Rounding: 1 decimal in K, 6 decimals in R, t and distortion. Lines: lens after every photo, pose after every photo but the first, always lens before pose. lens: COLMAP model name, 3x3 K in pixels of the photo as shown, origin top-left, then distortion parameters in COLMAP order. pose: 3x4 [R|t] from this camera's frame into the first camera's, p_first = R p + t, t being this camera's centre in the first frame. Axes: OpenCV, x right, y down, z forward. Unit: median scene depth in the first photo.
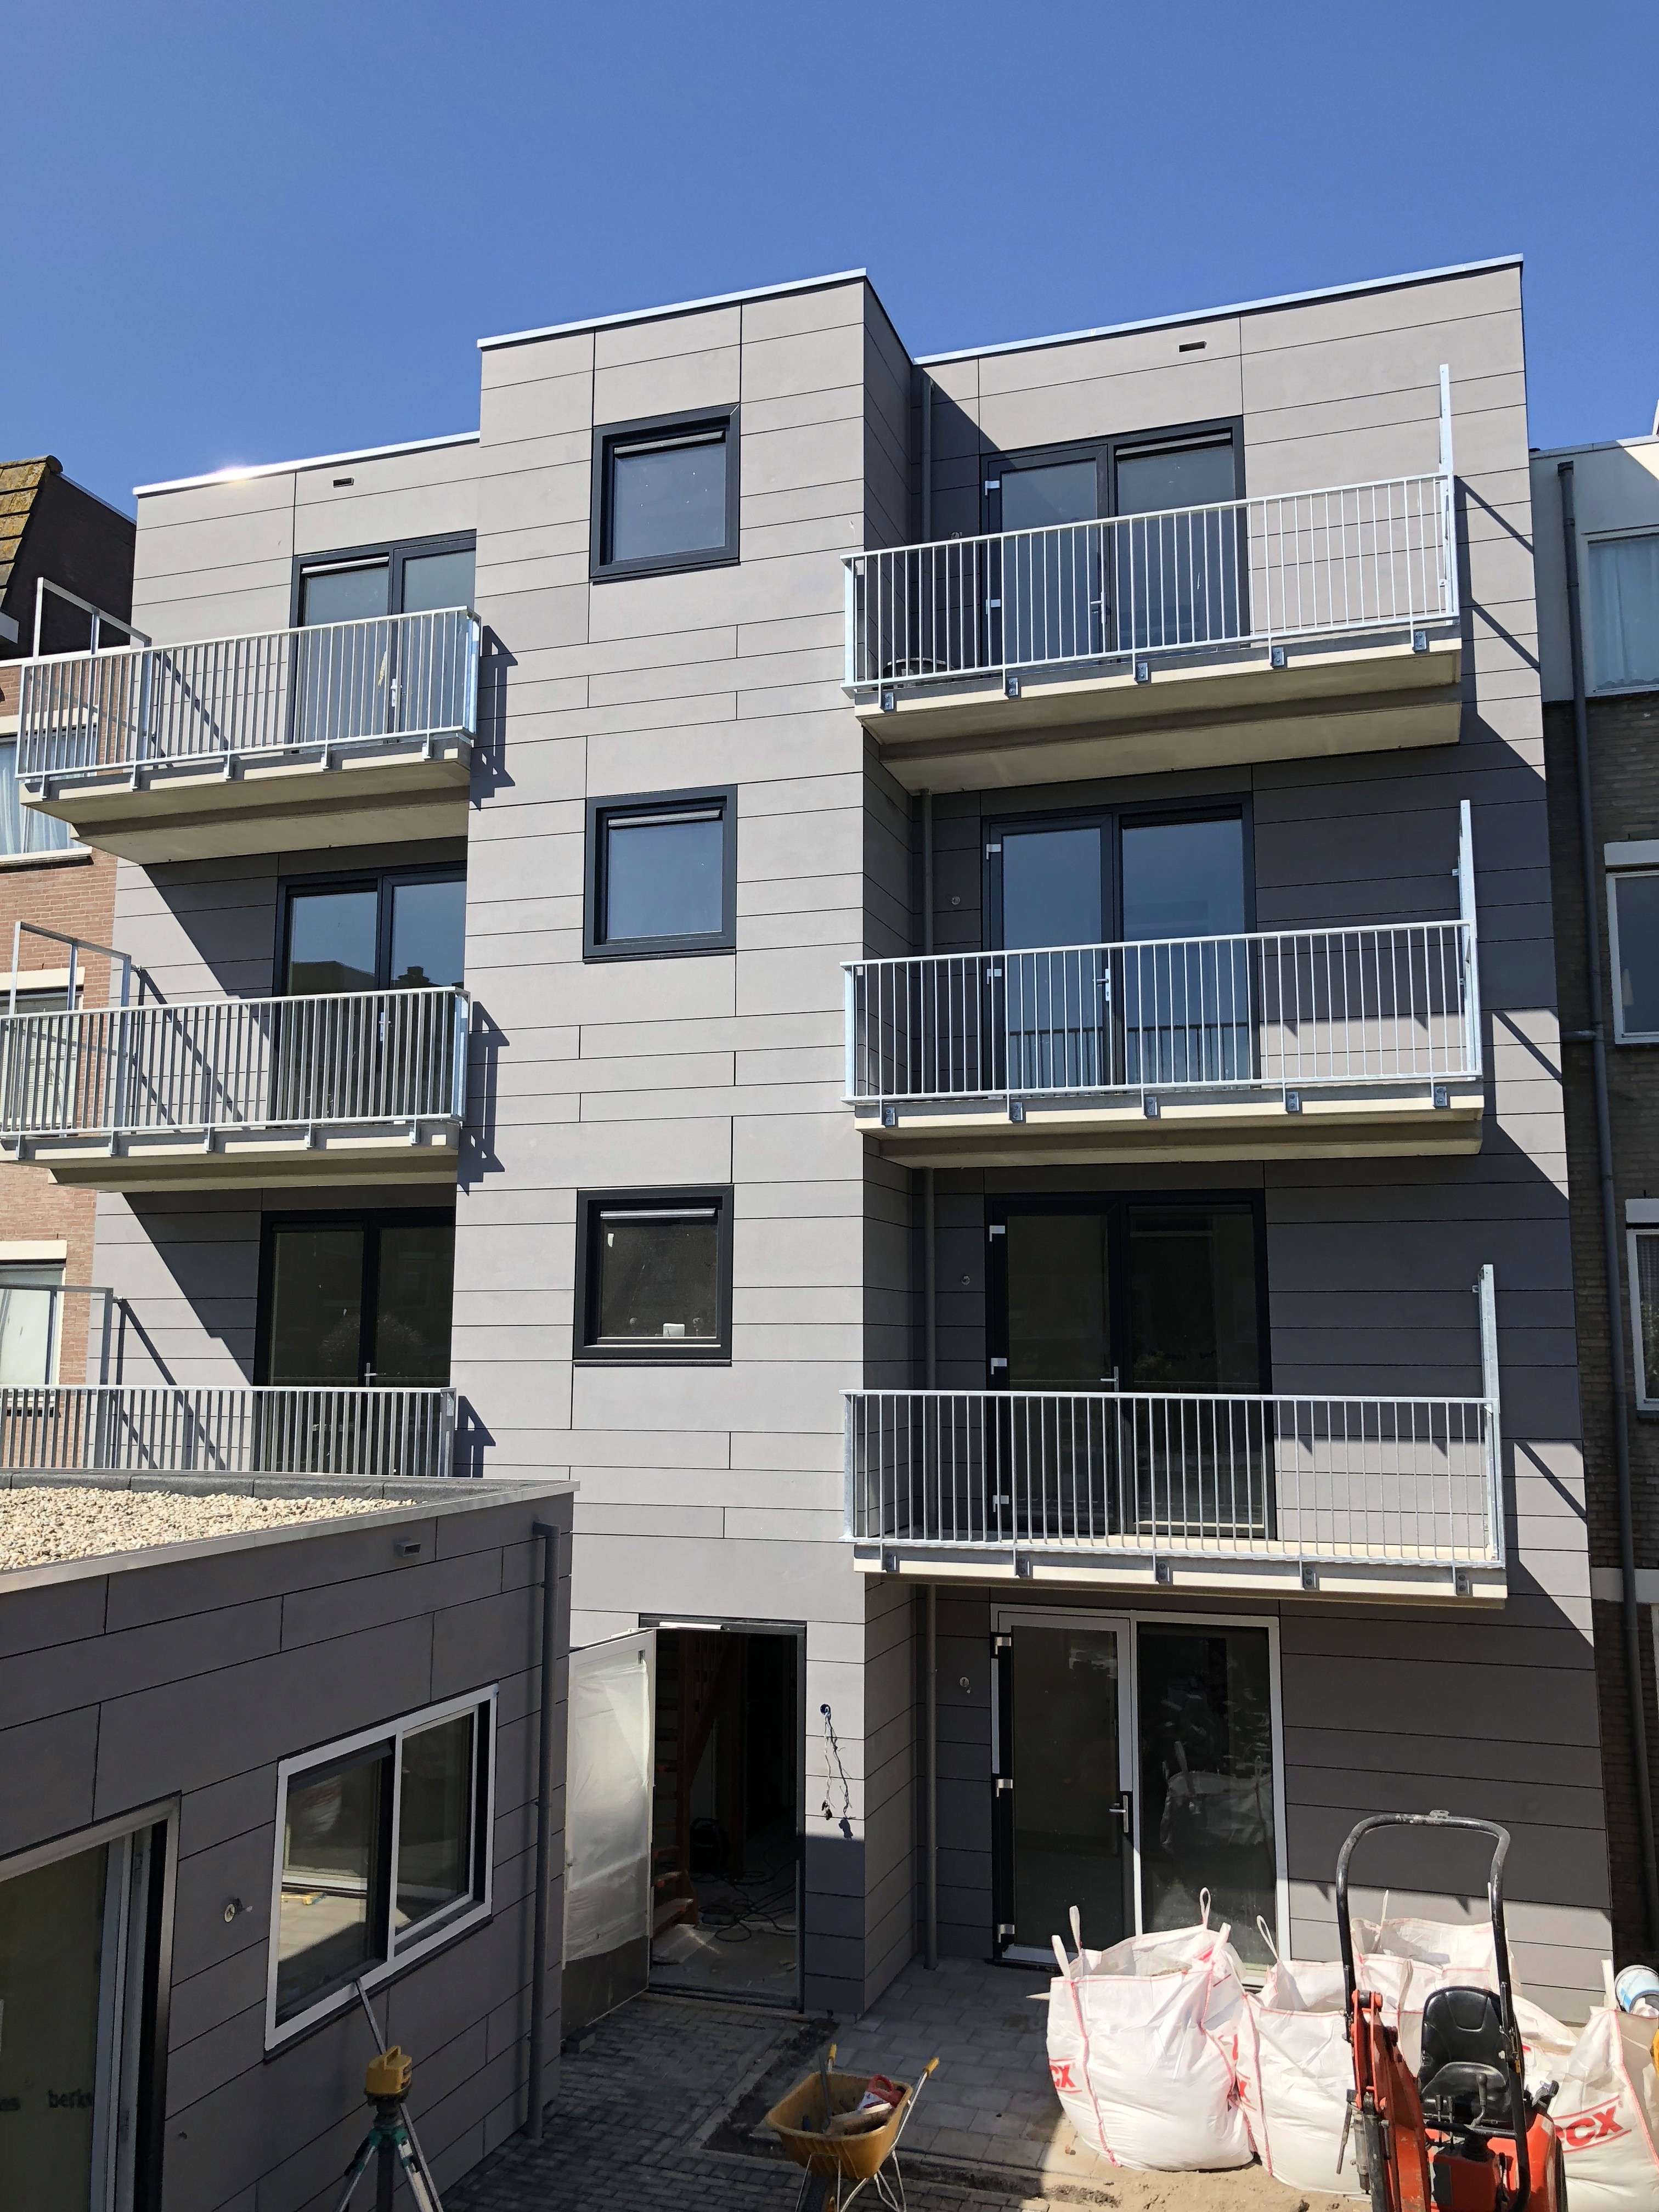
lens RADIAL K [[1788.9, 0, 839.6], [0, 1788.9, 1102.8], [0, 0, 1]] dist [-0.003005, -0.010596]
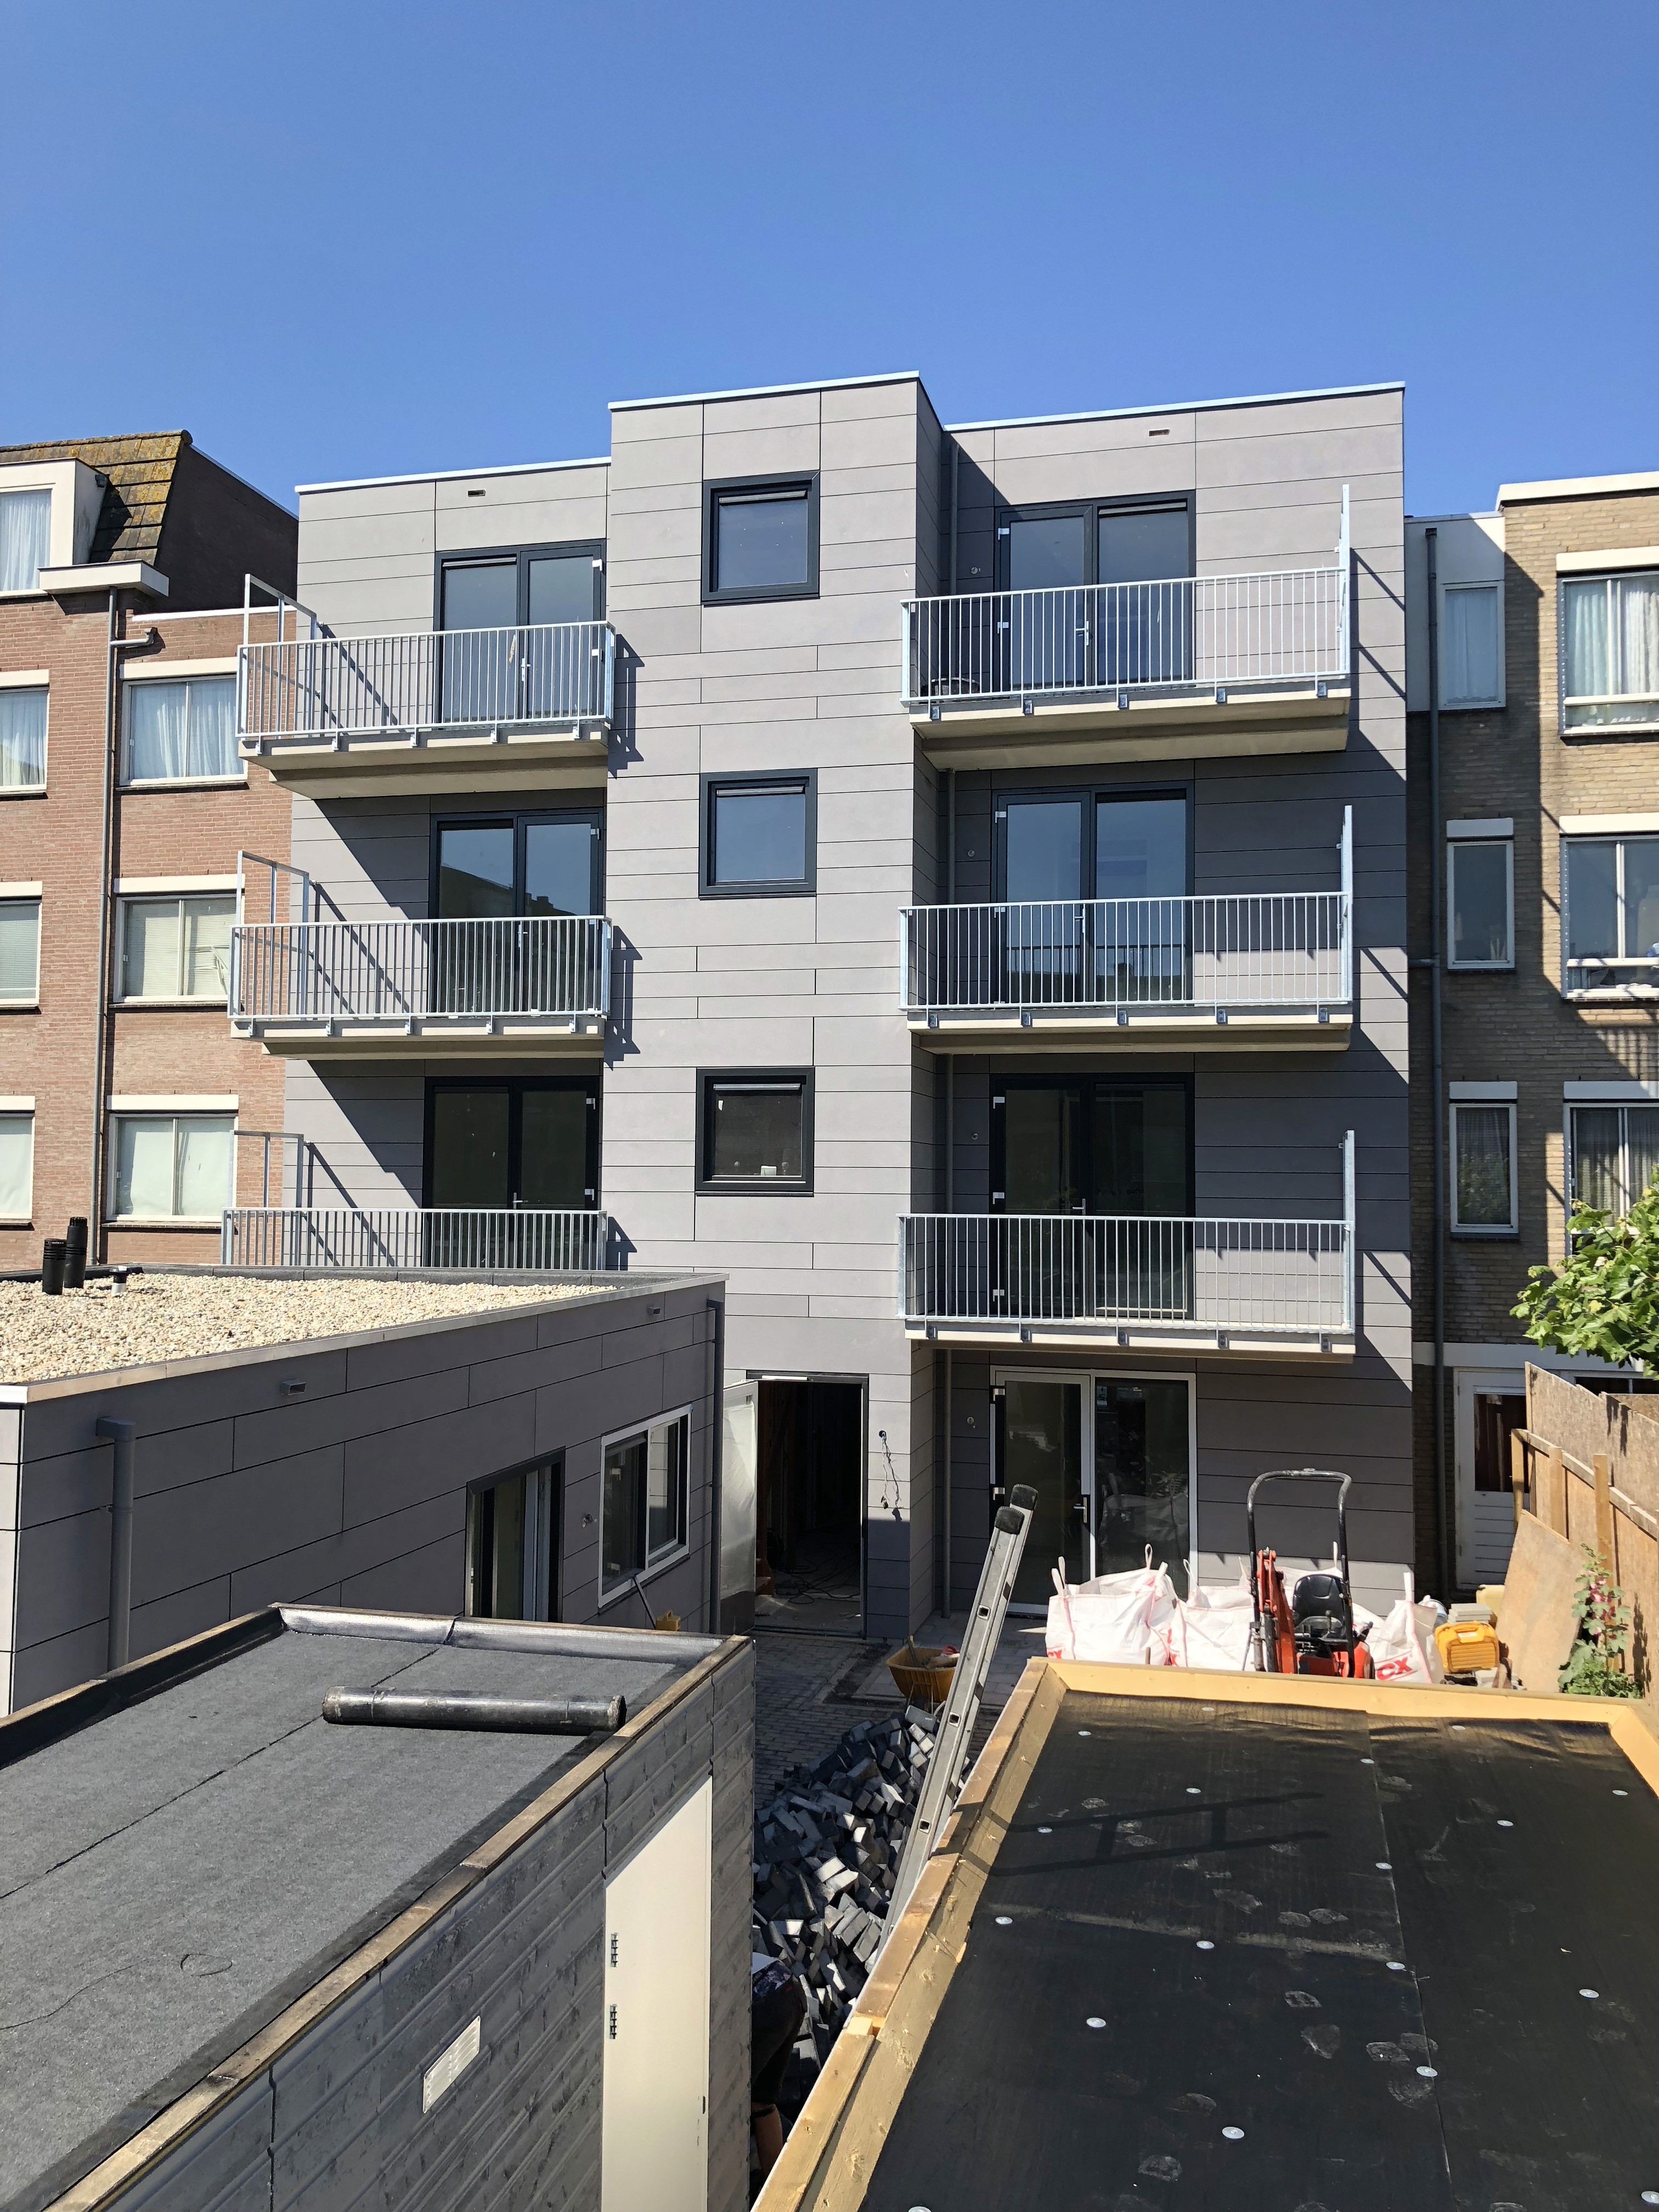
lens RADIAL K [[1788.9, 0, 819.6], [0, 1788.9, 1101.4], [0, 0, 1]] dist [-0.003005, -0.010596]
pose [[0.998178, 0.009740, 0.059543, -0.133609], [-0.015042, 0.995895, 0.089258, -0.048496], [-0.058429, -0.089991, 0.994227, -0.360467]]
